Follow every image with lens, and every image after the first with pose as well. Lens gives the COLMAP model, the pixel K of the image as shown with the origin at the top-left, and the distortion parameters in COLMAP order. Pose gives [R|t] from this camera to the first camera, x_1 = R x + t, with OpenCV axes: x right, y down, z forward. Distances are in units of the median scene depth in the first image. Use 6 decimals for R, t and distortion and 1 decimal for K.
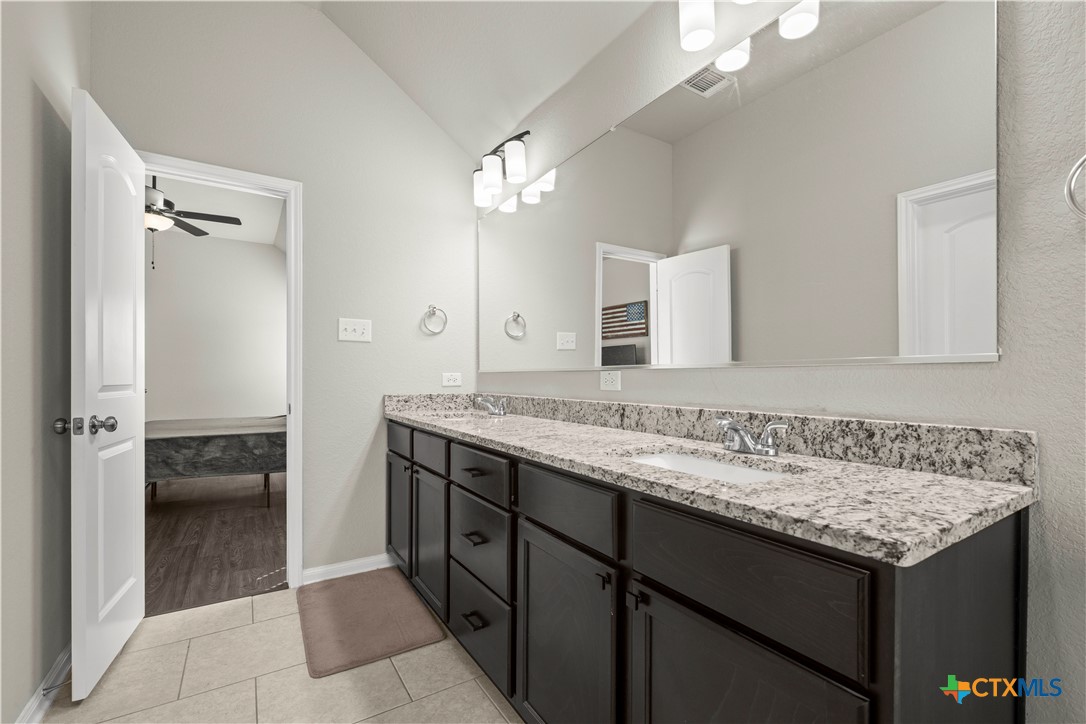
lens RADIAL K [[469.2, 0, 561.4], [0, 469.2, 378.0], [0, 0, 1]] dist [-0.003529, -0.000660]
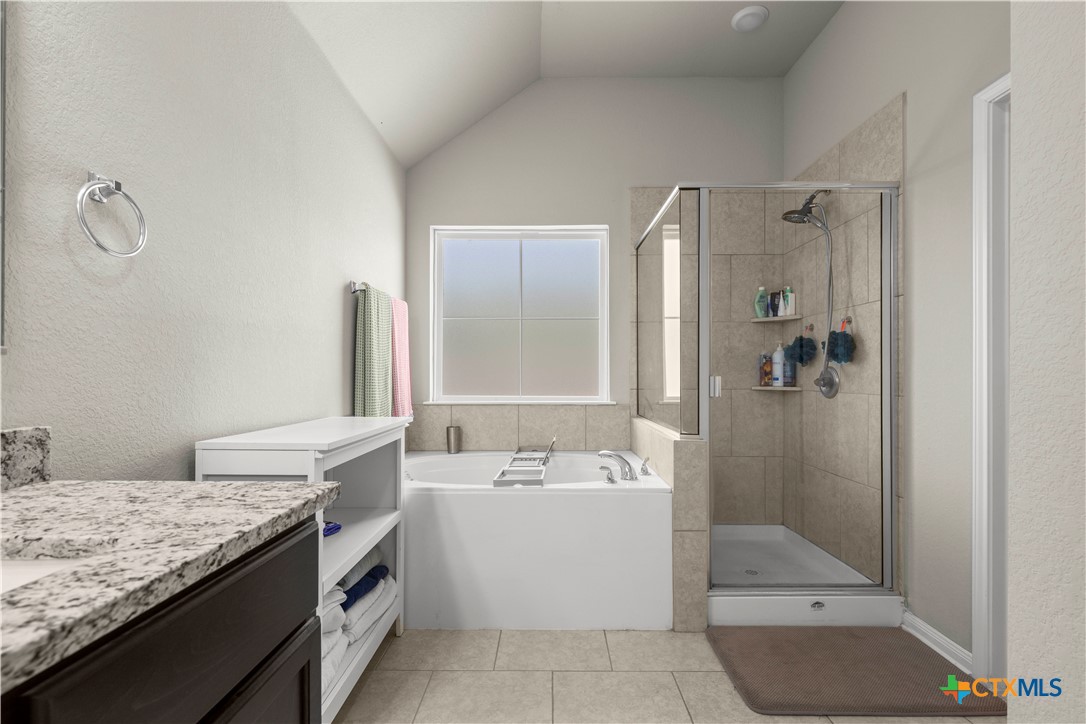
lens RADIAL K [[469.2, 0, 539.2], [0, 469.2, 370.6], [0, 0, 1]] dist [-0.003529, -0.000660]
pose [[-0.812867, -0.000100, 0.582449, -0.262077], [-0.004905, 0.999966, -0.006674, -0.002774], [-0.582428, -0.008282, -0.812840, 0.699778]]
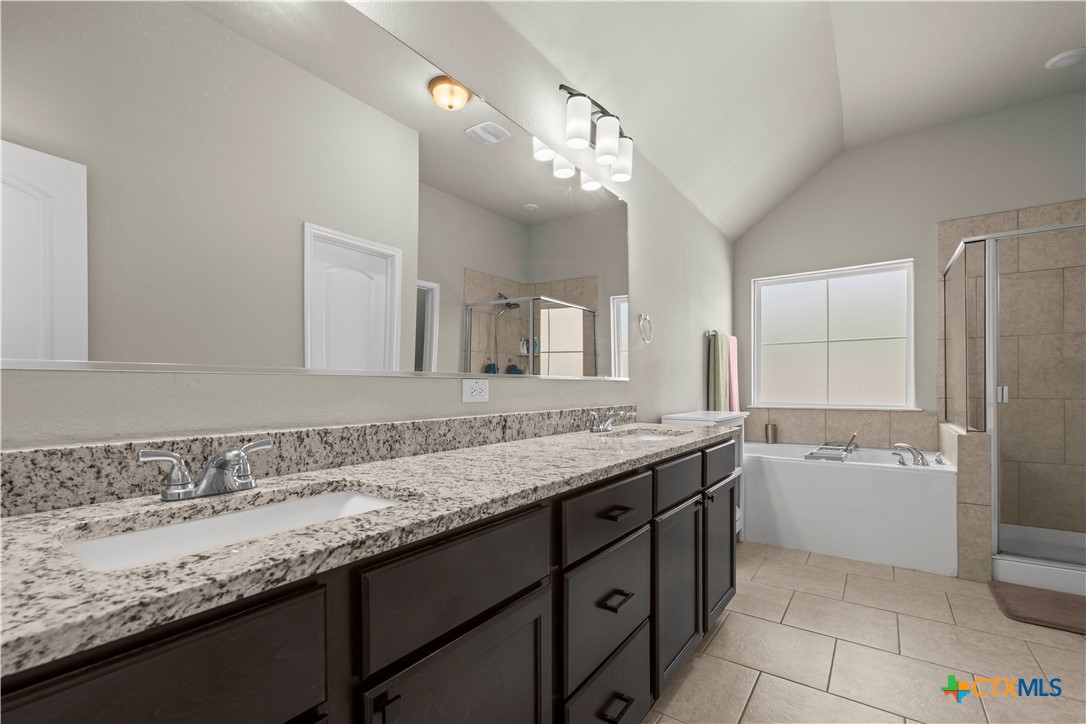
lens RADIAL K [[469.2, 0, 548.7], [0, 469.2, 388.2], [0, 0, 1]] dist [-0.003529, -0.000660]
pose [[-0.351212, -0.005209, 0.936282, -0.916908], [0.001715, 0.999979, 0.006206, -0.004344], [-0.936294, 0.003786, -0.351196, 1.469987]]
